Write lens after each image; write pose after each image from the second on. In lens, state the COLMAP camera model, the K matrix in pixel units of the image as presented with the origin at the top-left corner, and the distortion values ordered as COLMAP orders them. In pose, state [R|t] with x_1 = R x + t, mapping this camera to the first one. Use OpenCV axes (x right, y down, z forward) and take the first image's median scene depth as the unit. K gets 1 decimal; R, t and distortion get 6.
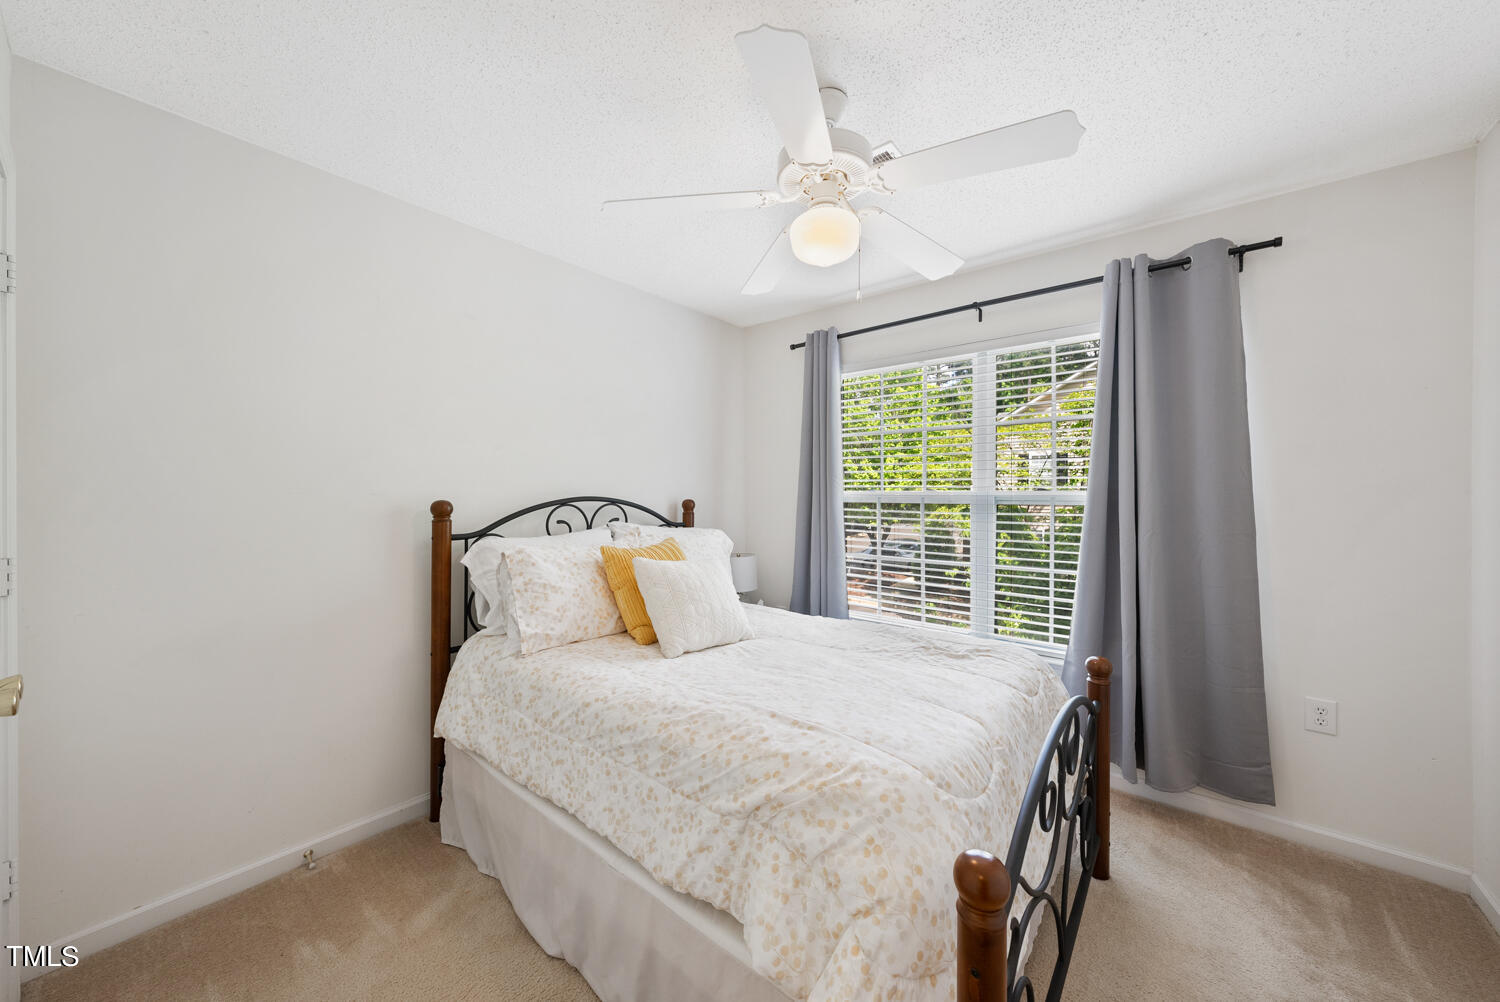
lens RADIAL K [[561.1, 0, 695.7], [0, 561.1, 494.4], [0, 0, 1]] dist [-0.000649, -0.000397]
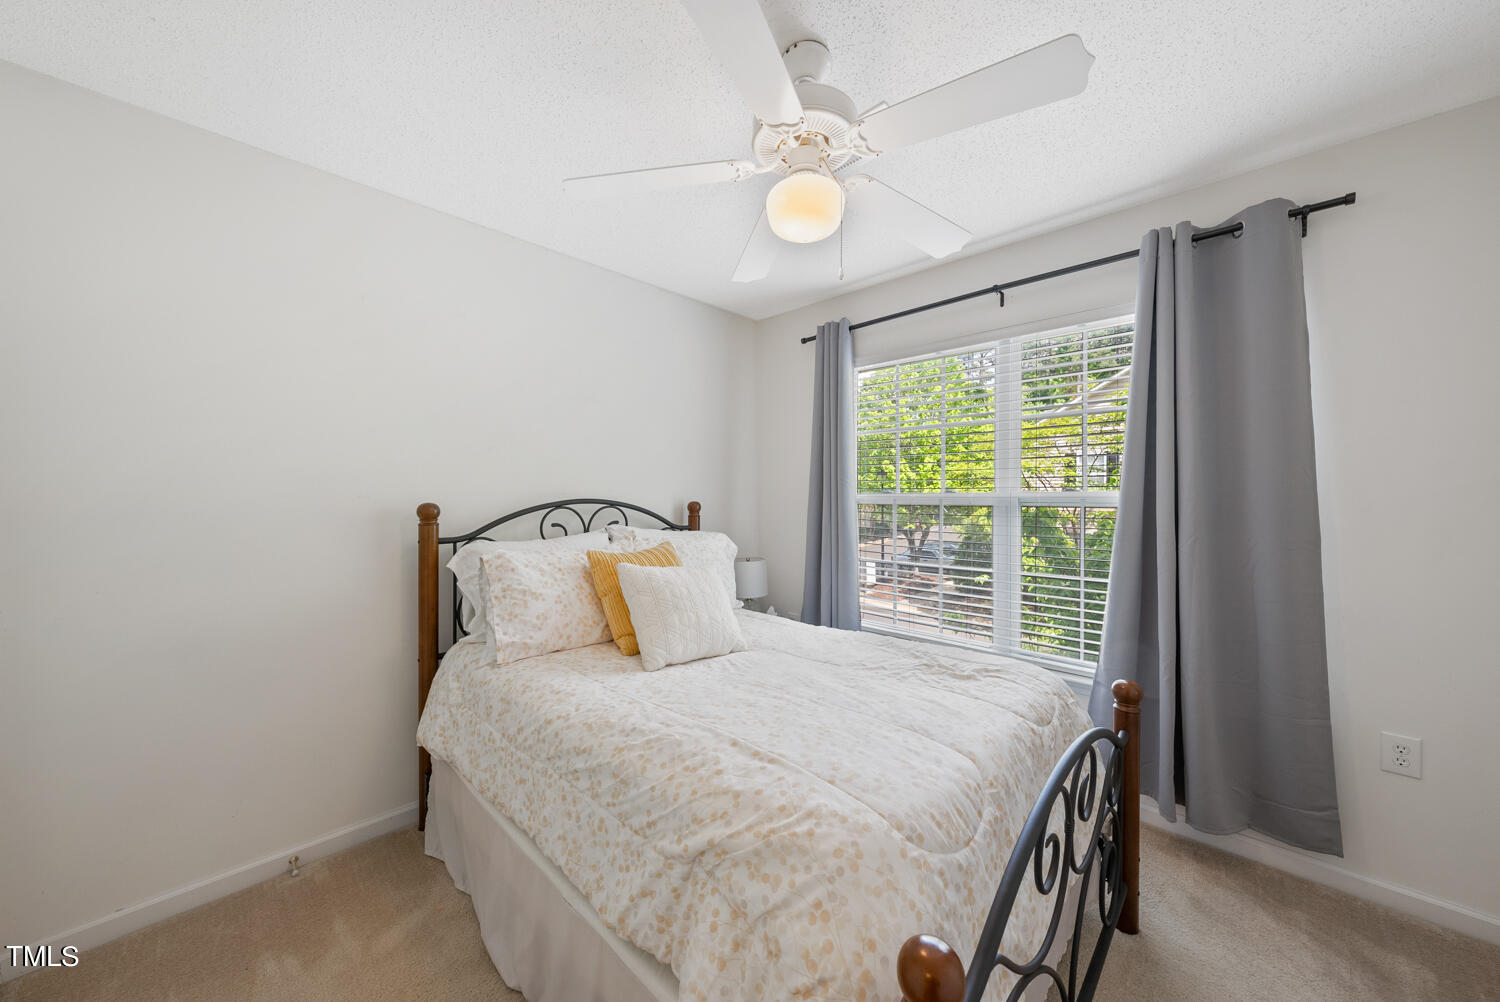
lens RADIAL K [[566.0, 0, 685.0], [0, 566.0, 500.1], [0, 0, 1]] dist [-0.001914, 0.000360]
pose [[0.997670, -0.001409, -0.068209, 0.090485], [0.001870, 0.999976, 0.006699, -0.000254], [0.068198, -0.006811, 0.997649, 0.072825]]
